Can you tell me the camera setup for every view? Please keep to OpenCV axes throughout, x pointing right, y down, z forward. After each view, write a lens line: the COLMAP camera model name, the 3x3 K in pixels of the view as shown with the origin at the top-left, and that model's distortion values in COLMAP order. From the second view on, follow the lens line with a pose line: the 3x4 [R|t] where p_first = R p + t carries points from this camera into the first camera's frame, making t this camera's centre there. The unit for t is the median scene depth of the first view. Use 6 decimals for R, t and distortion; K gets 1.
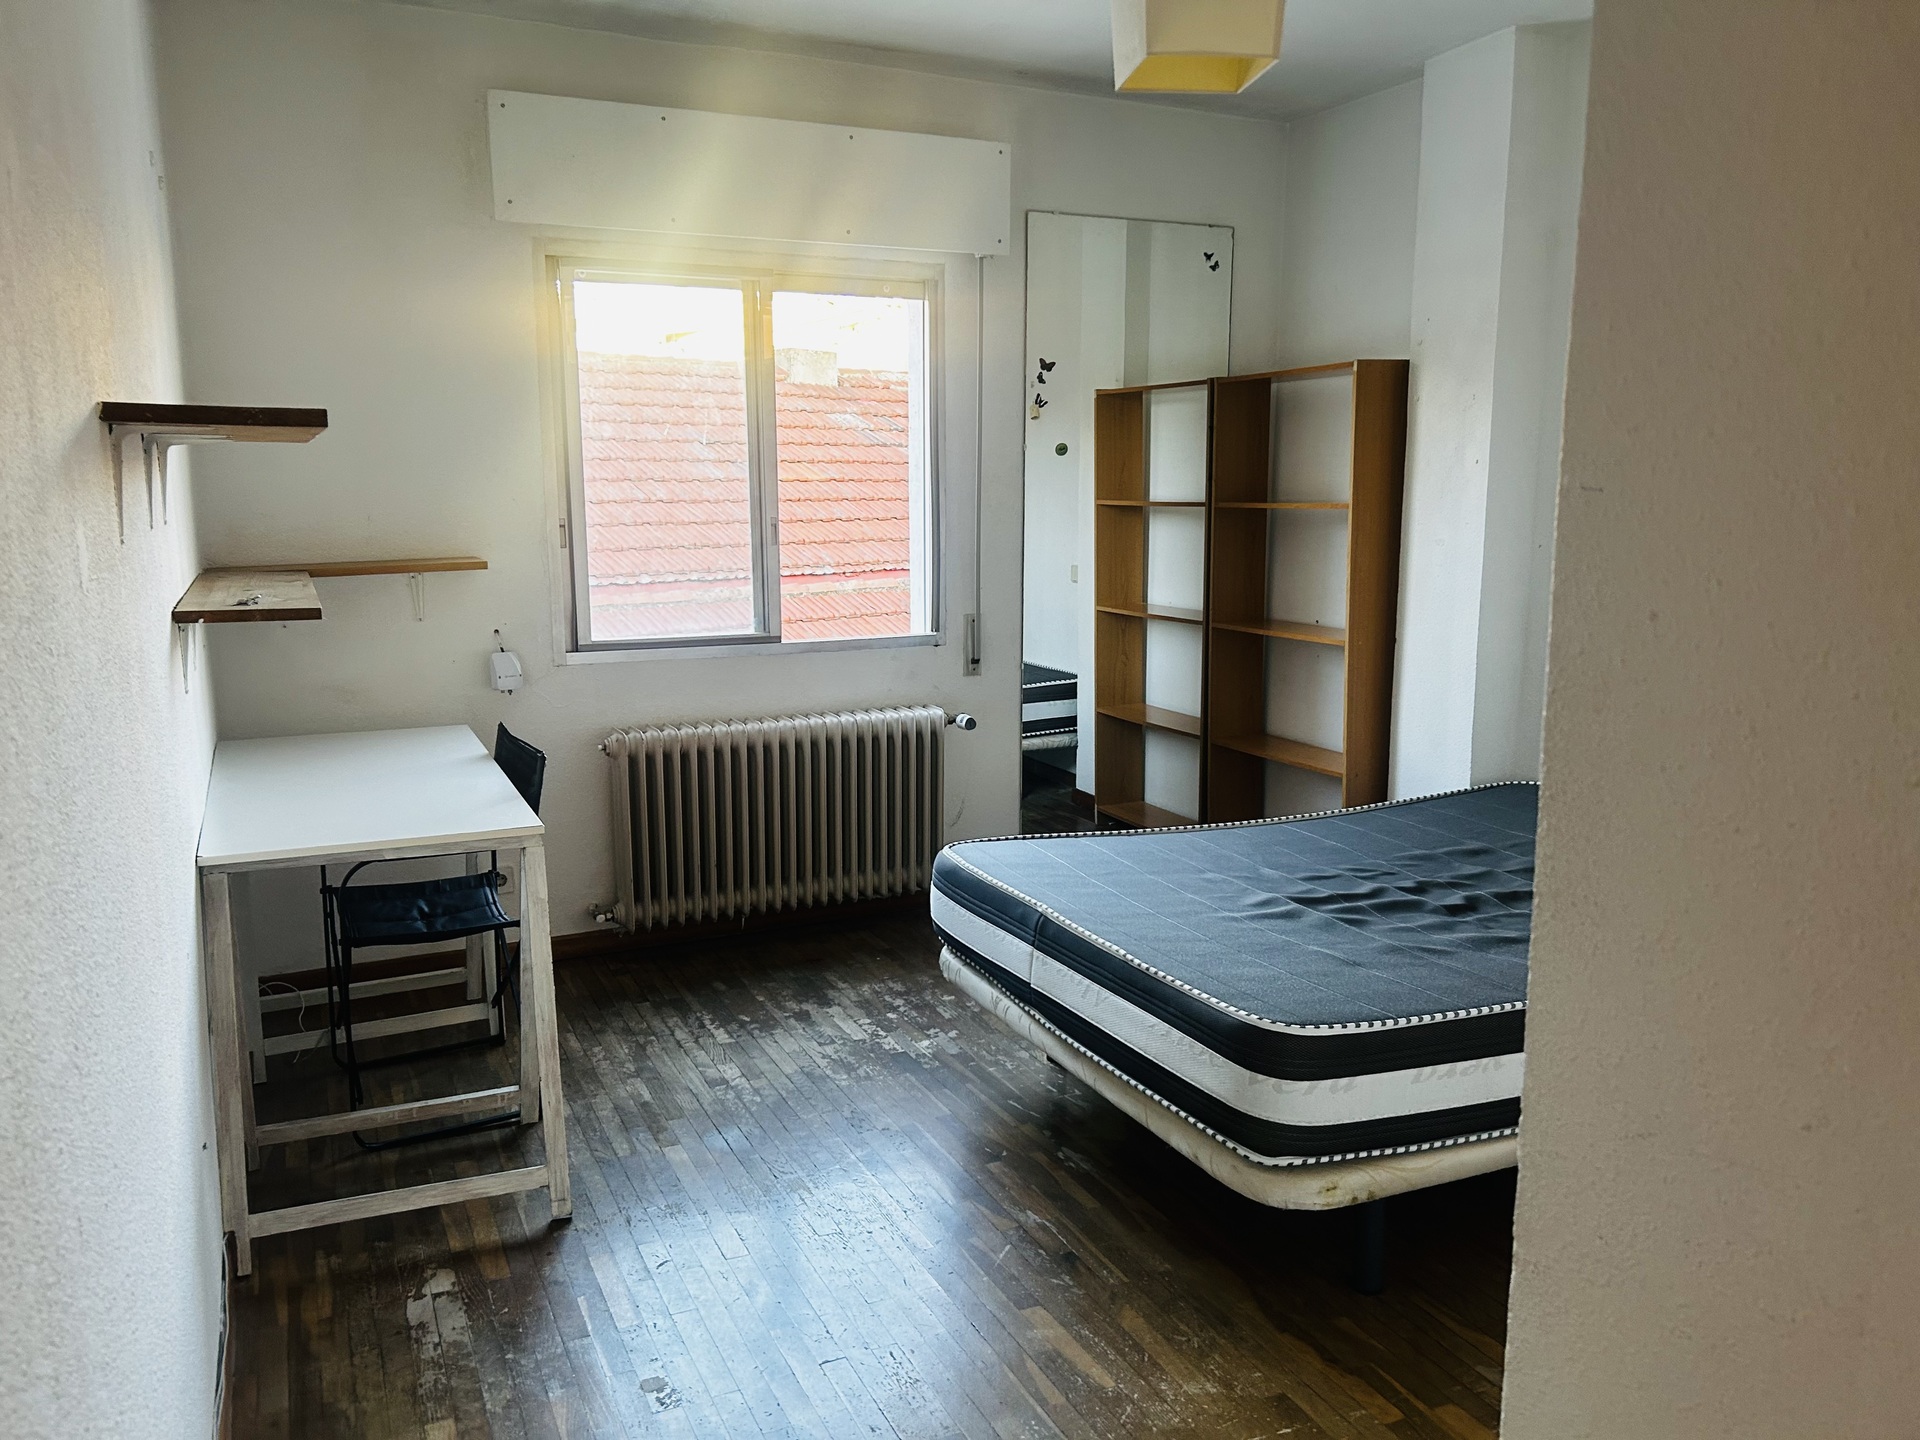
lens RADIAL K [[1448.8, 0, 963.7], [0, 1448.8, 726.7], [0, 0, 1]] dist [0.041604, -0.042486]
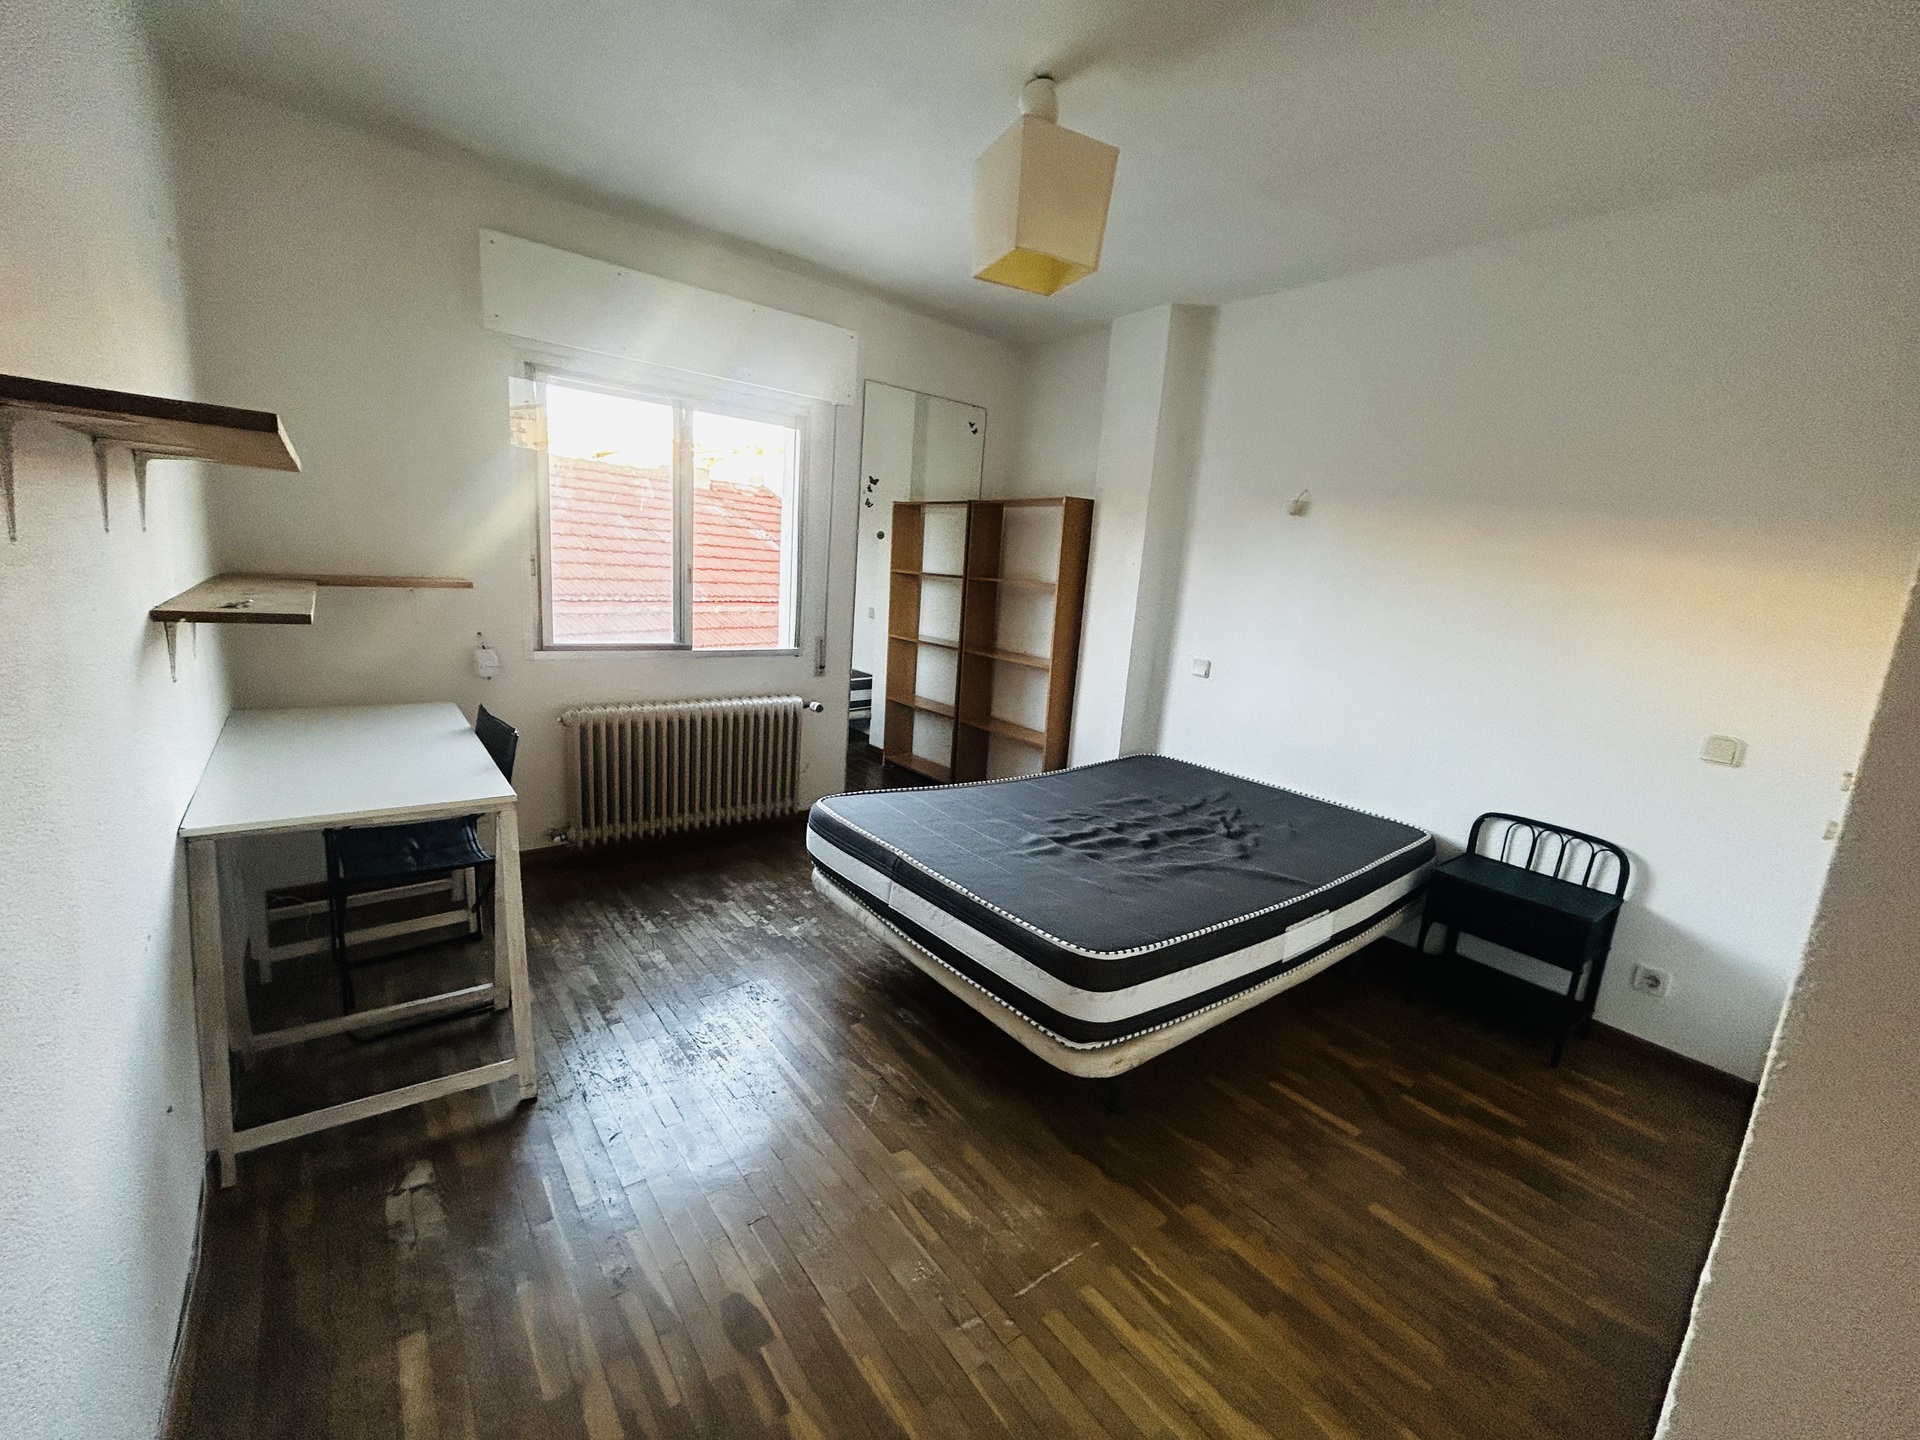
lens RADIAL K [[781.3, 0, 960.5], [0, 781.3, 721.4], [0, 0, 1]] dist [0.001879, -0.000252]
pose [[0.970450, 0.027307, 0.239751, -0.062495], [-0.035879, 0.998861, 0.031464, -0.025735], [-0.238619, -0.039137, 0.970324, 0.197138]]
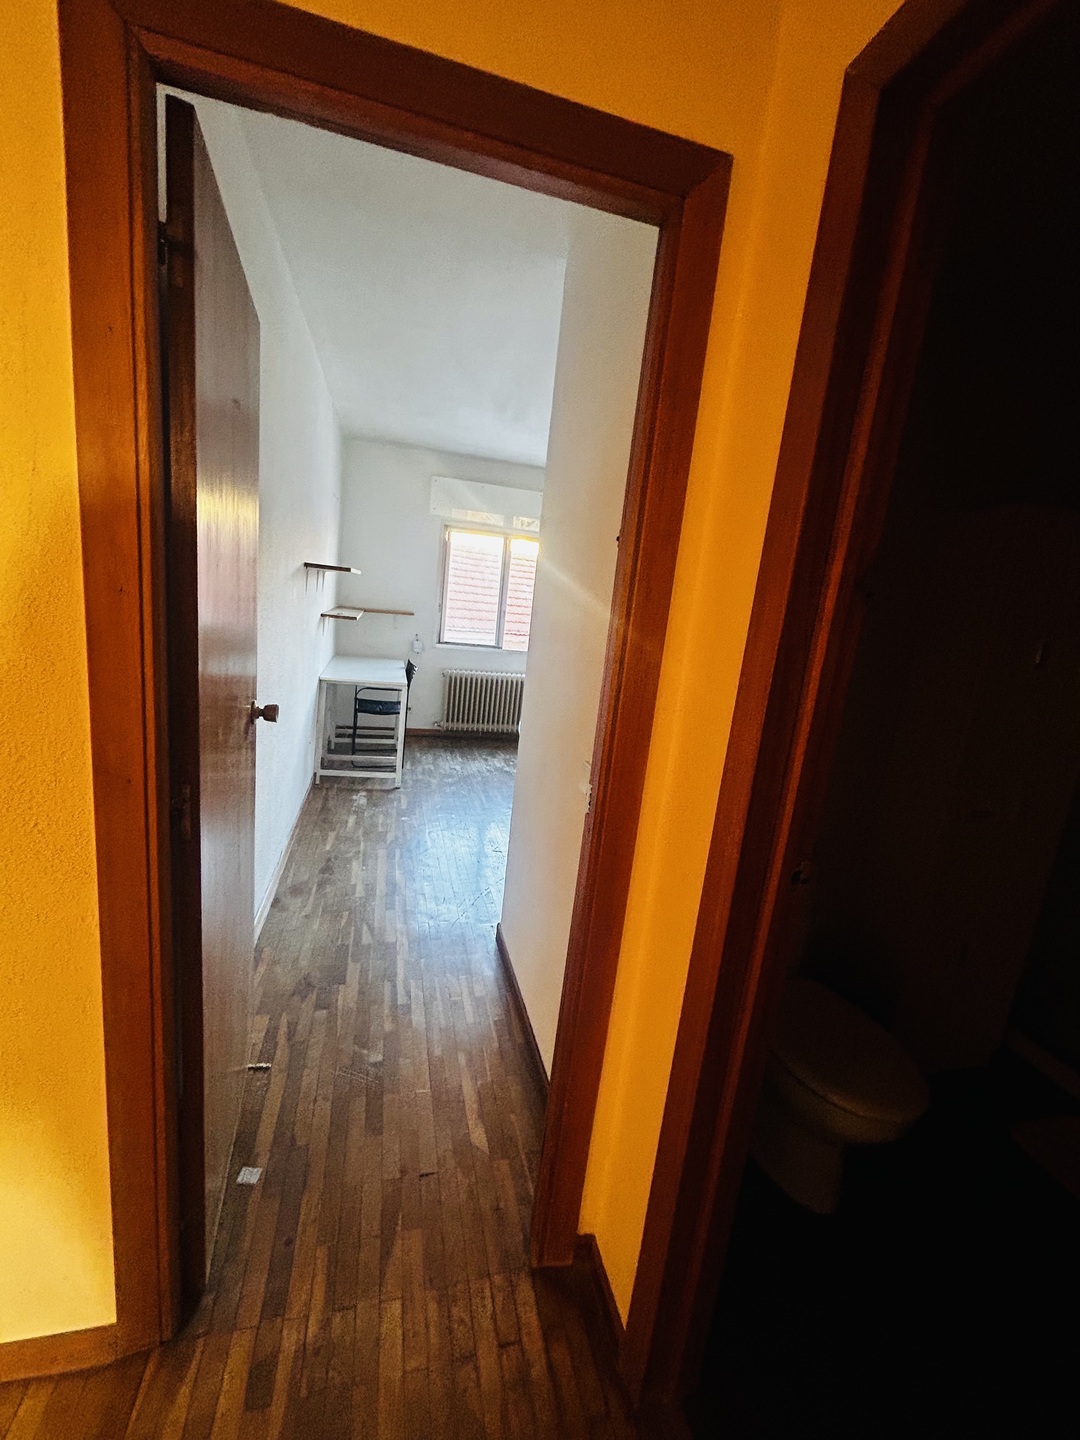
lens RADIAL K [[586.0, 0, 540.3], [0, 586.0, 713.3], [0, 0, 1]] dist [0.001879, -0.000252]
pose [[0.976482, 0.137411, -0.166134, 0.238982], [-0.135255, 0.990513, 0.024274, 0.049770], [0.167893, -0.001232, 0.985804, -0.327179]]
